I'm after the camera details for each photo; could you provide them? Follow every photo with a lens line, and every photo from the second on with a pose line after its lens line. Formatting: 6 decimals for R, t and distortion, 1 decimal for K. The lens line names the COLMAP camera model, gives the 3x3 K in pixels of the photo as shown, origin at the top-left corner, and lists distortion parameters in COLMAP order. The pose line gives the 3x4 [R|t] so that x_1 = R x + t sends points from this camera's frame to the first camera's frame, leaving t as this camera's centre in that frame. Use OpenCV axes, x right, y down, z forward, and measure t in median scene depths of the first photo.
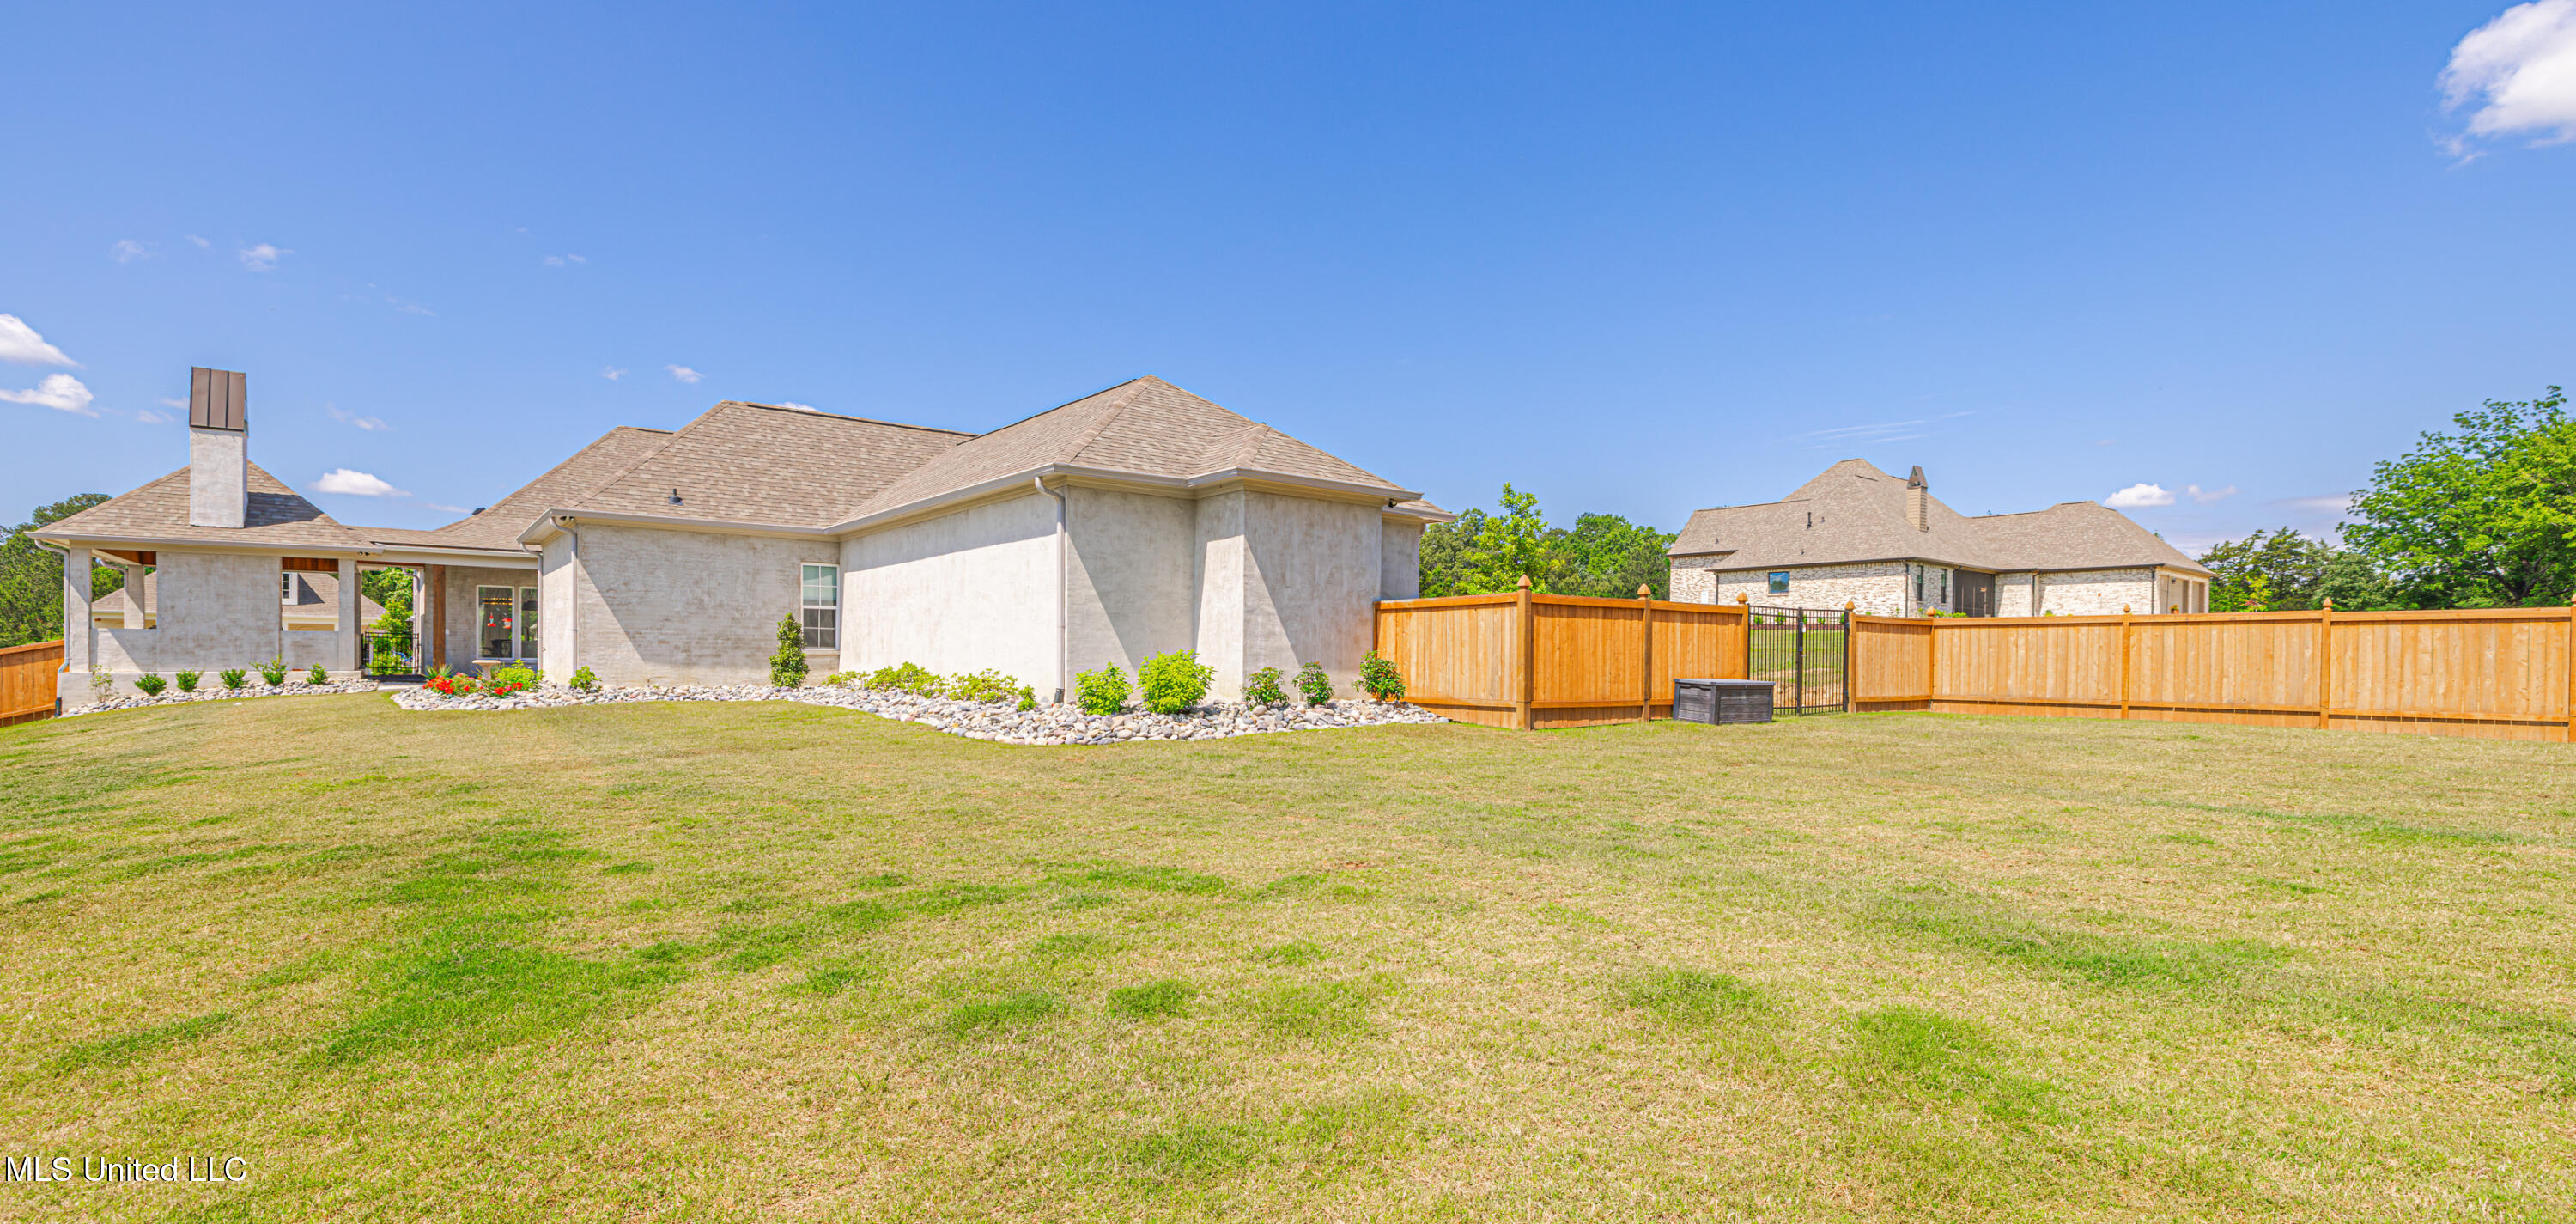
lens RADIAL K [[1107.9, 0, 1259.1], [0, 1107.9, 679.9], [0, 0, 1]] dist [0.004719, 0.000488]
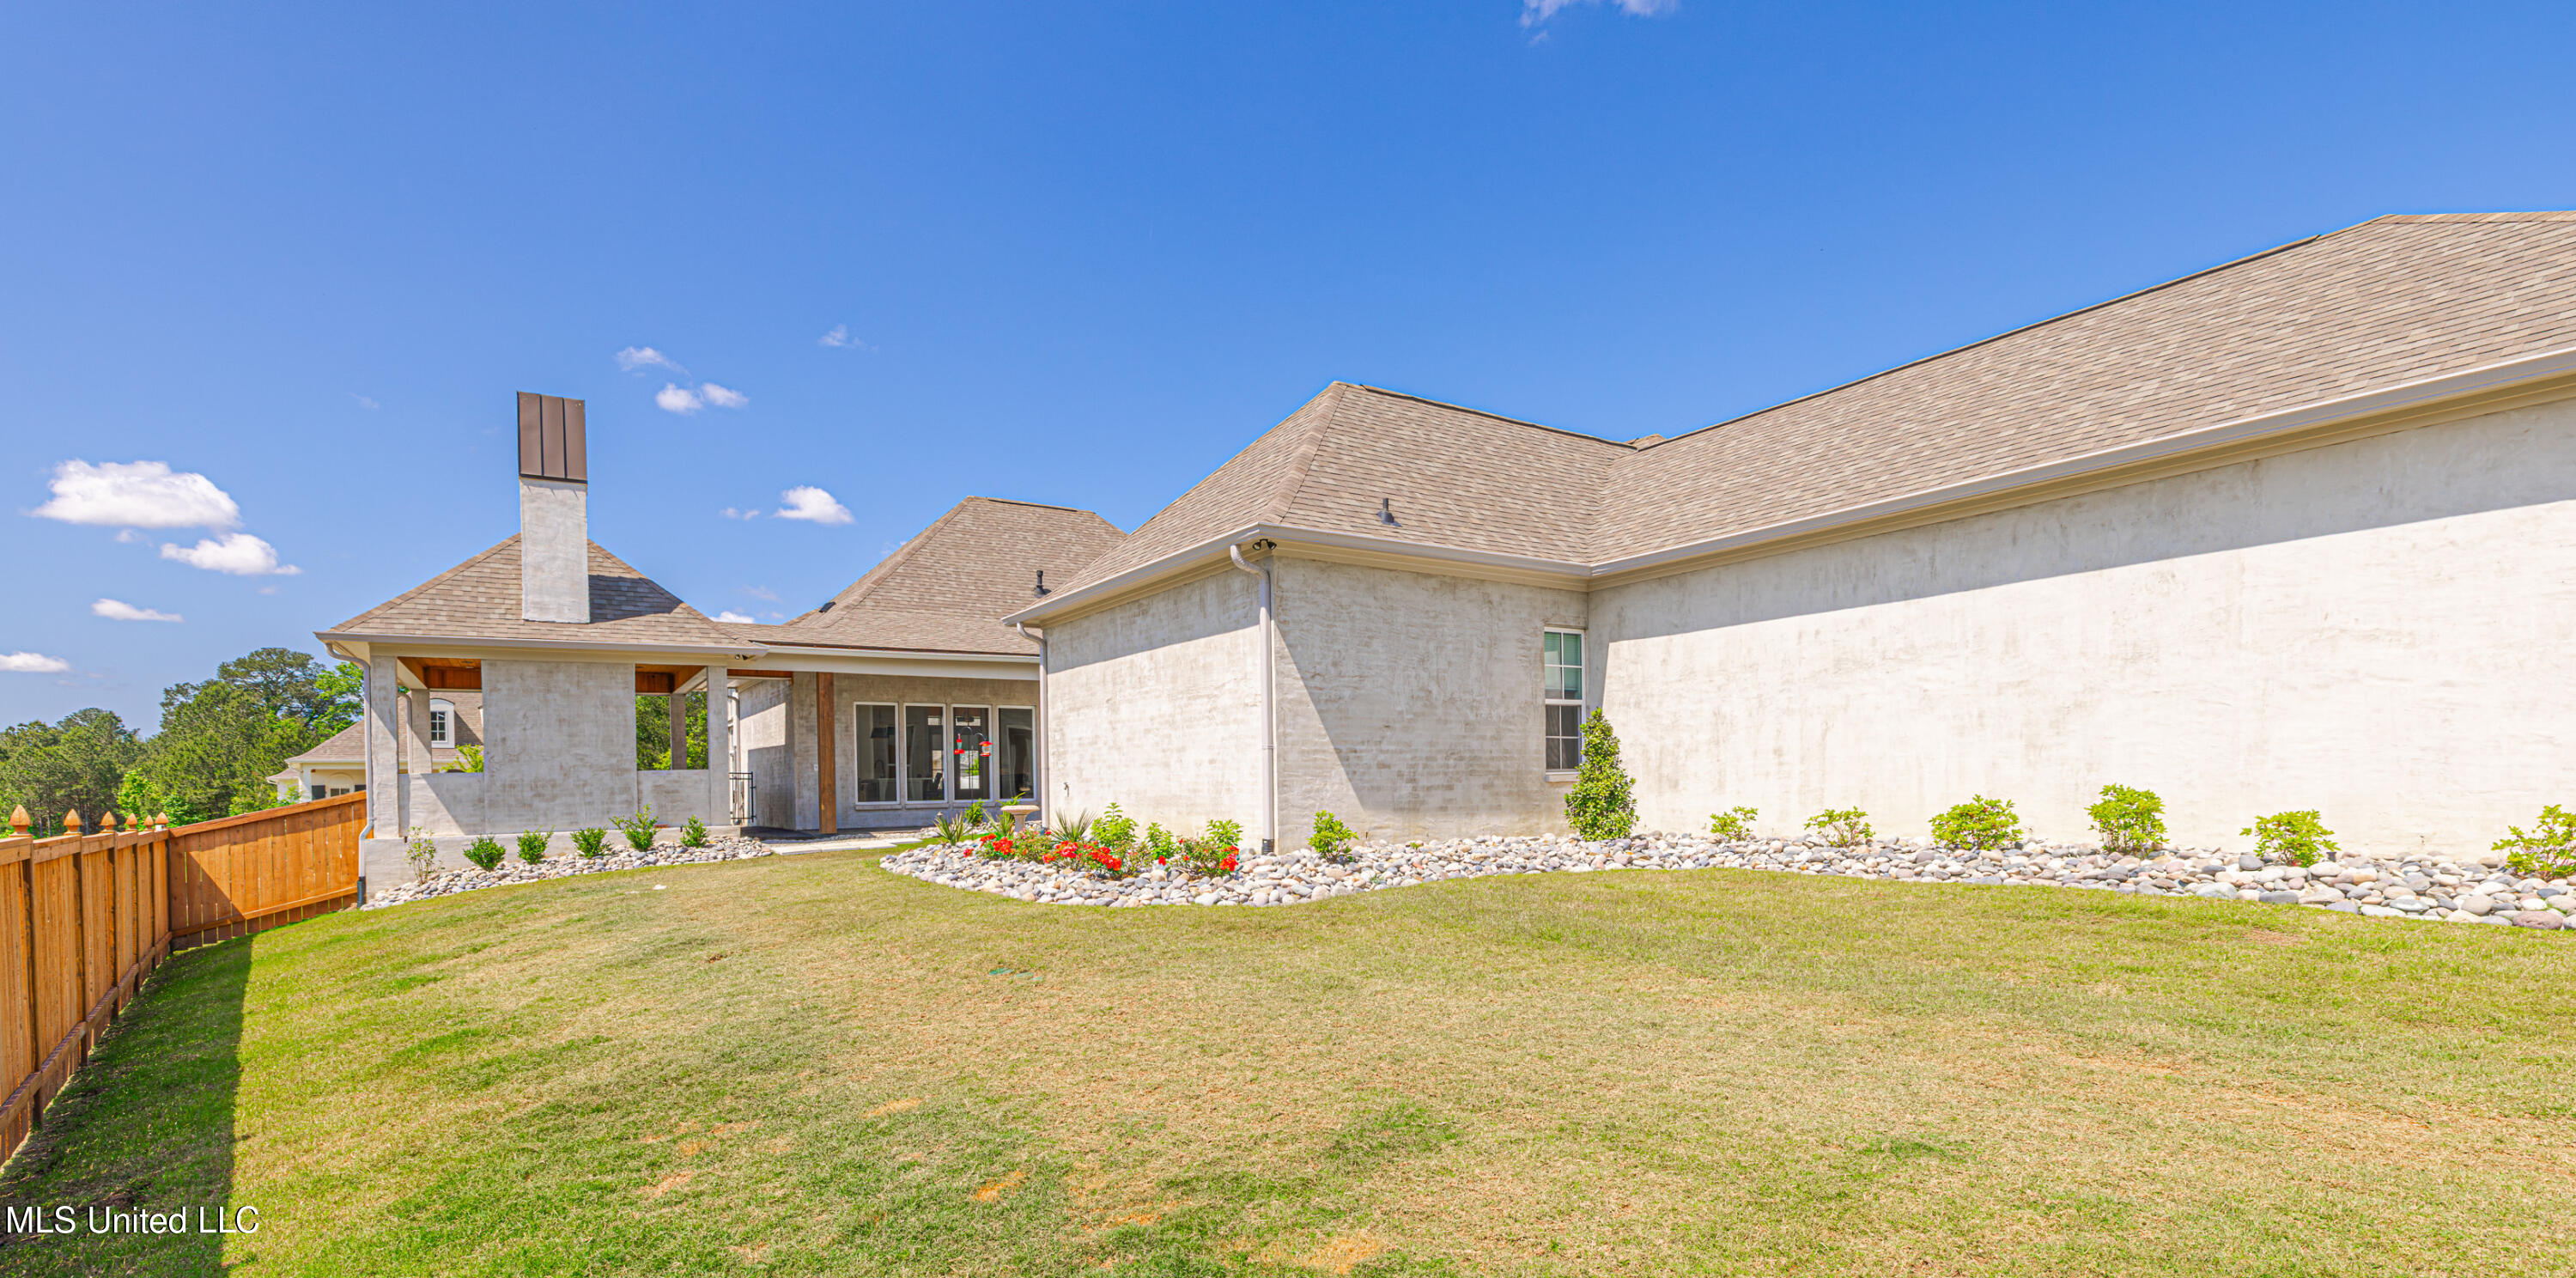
lens RADIAL K [[1145.7, 0, 1279.0], [0, 1145.7, 804.5], [0, 0, 1]] dist [0.009941, -0.000156]
pose [[0.996062, -0.025410, -0.084944, -0.500375], [0.025218, 0.999676, -0.003331, -0.012719], [0.085001, 0.001176, 0.996380, 0.379399]]
